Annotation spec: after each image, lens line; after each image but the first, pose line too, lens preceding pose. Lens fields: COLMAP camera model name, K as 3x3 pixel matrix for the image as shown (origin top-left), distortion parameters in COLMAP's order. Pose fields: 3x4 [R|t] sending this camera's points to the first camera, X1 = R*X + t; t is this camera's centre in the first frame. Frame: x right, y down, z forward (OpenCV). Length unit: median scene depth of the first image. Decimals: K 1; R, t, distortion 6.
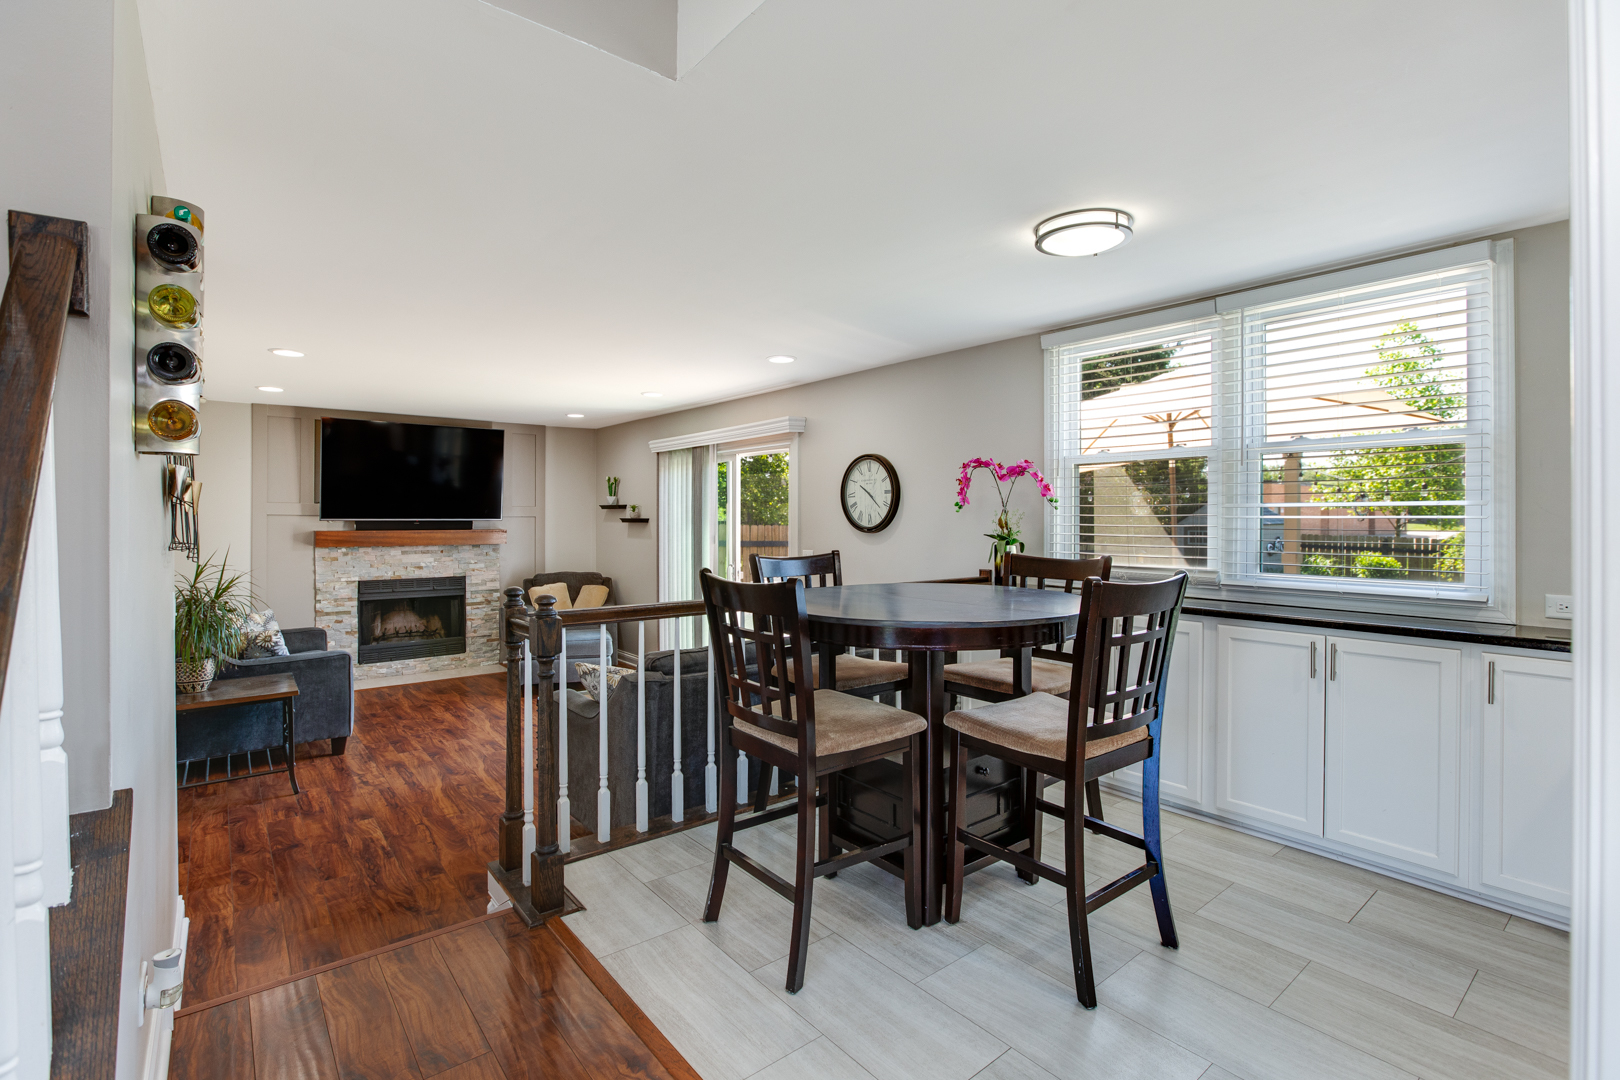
lens RADIAL K [[763.0, 0, 809.3], [0, 763.0, 519.0], [0, 0, 1]] dist [-0.014746, -0.000205]
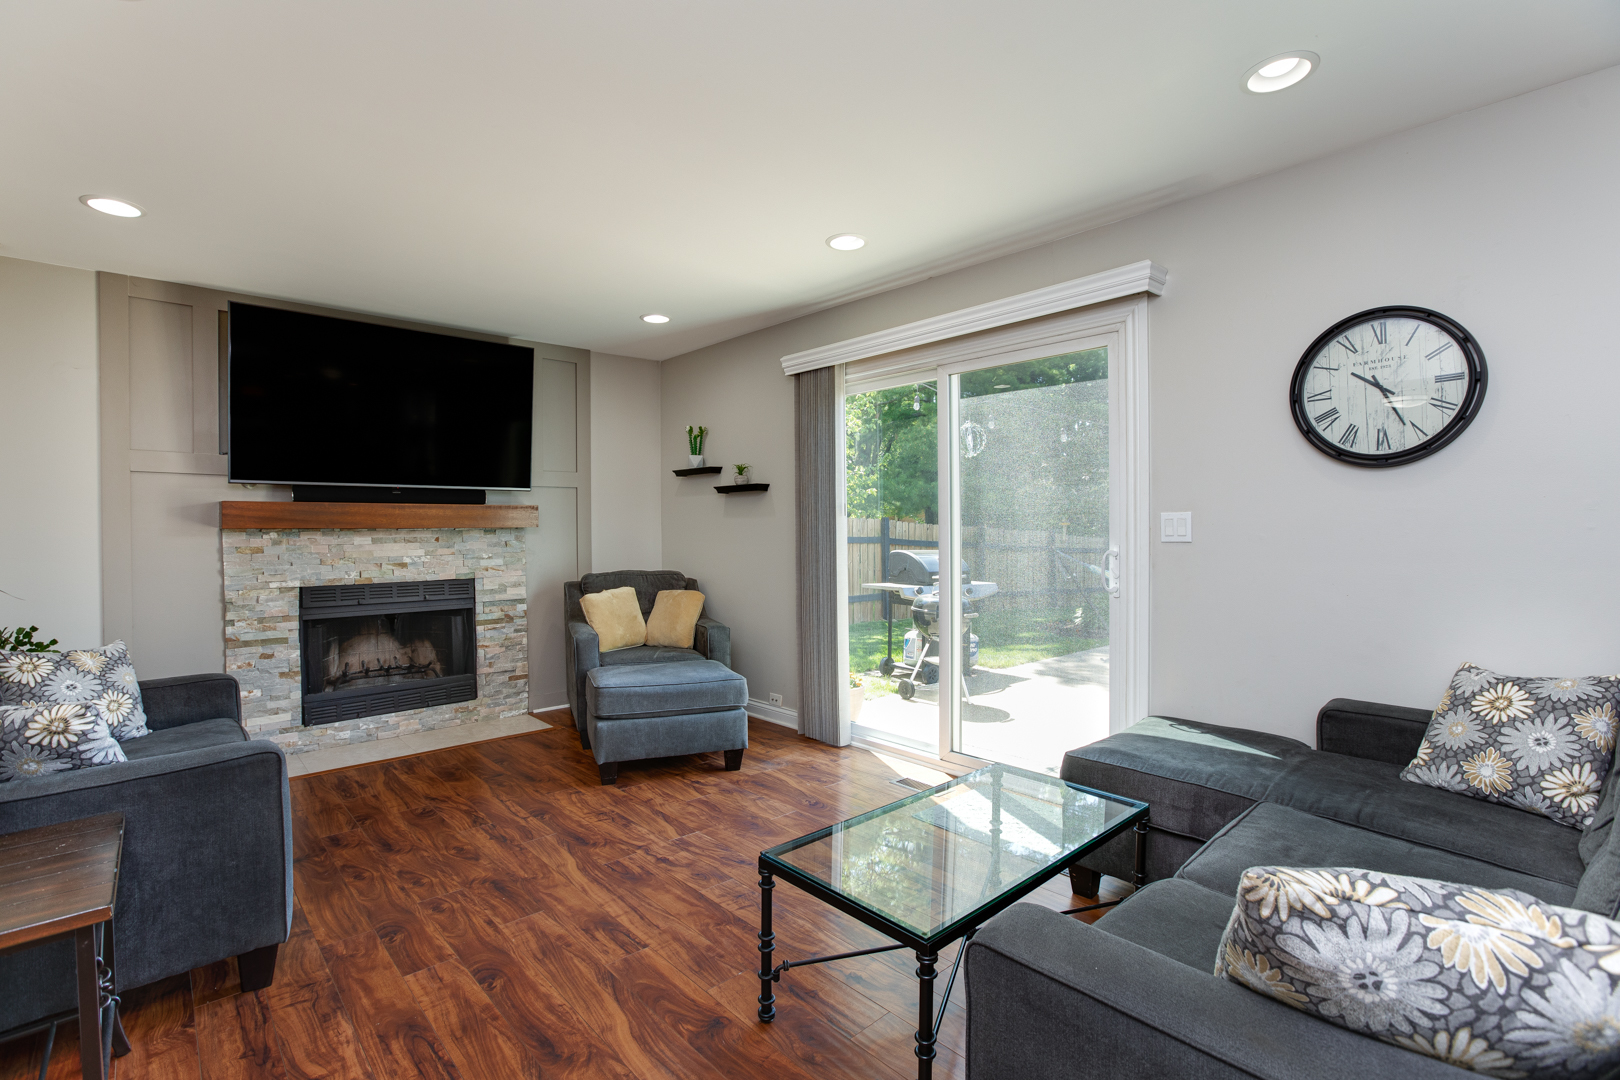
lens RADIAL K [[752.6, 0, 810.0], [0, 752.6, 540.0], [0, 0, 1]] dist [-0.028130, 0.010862]
pose [[0.997881, -0.010622, 0.064193, -0.224442], [0.009698, 0.999845, 0.014690, 0.038537], [-0.064339, -0.014036, 0.997829, 0.379586]]
